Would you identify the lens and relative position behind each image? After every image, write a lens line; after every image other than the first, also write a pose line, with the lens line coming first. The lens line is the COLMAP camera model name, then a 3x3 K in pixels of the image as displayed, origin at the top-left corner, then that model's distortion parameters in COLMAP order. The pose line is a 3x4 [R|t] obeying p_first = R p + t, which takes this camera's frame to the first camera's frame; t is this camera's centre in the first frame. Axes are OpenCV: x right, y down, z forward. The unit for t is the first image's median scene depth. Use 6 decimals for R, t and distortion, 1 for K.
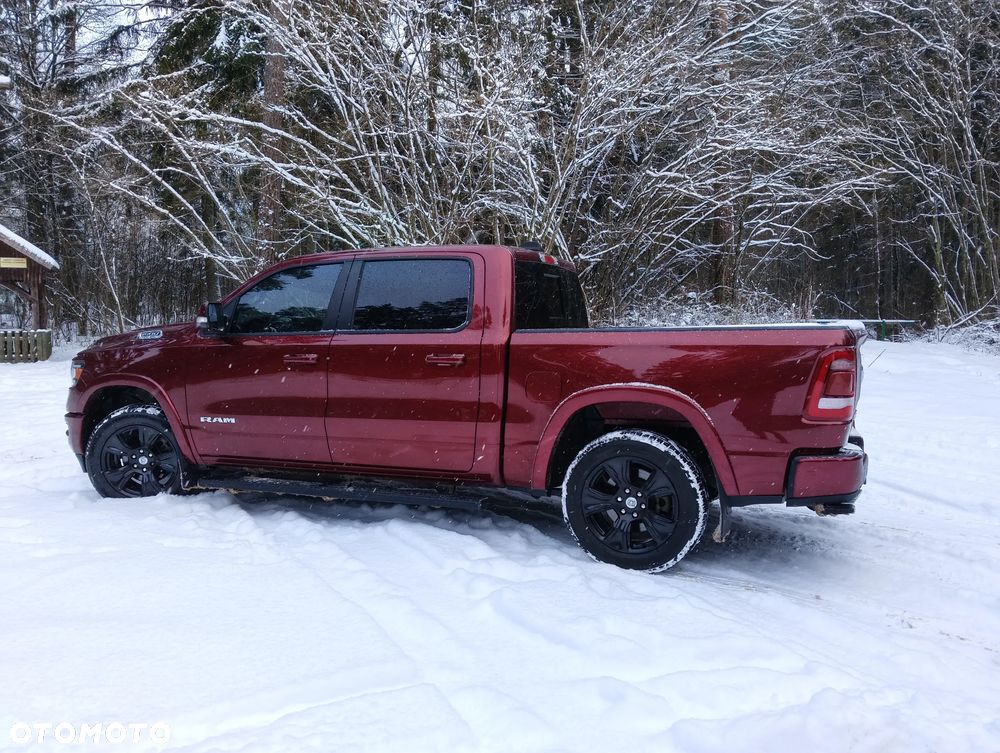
lens RADIAL K [[792.4, 0, 495.8], [0, 792.4, 377.1], [0, 0, 1]] dist [0.029376, -0.072016]
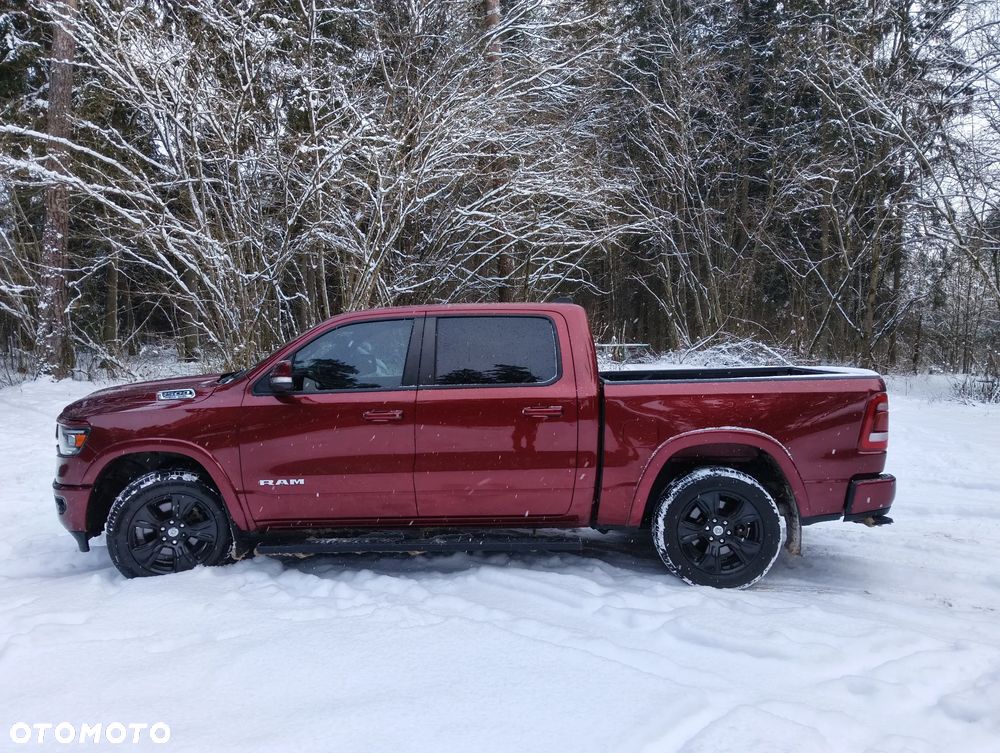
lens RADIAL K [[792.4, 0, 493.2], [0, 792.4, 378.0], [0, 0, 1]] dist [0.029376, -0.072016]
pose [[0.938100, -0.026511, 0.345348, -0.500718], [0.035635, 0.999163, -0.020096, -0.049046], [-0.344526, 0.031158, 0.938259, 0.017978]]
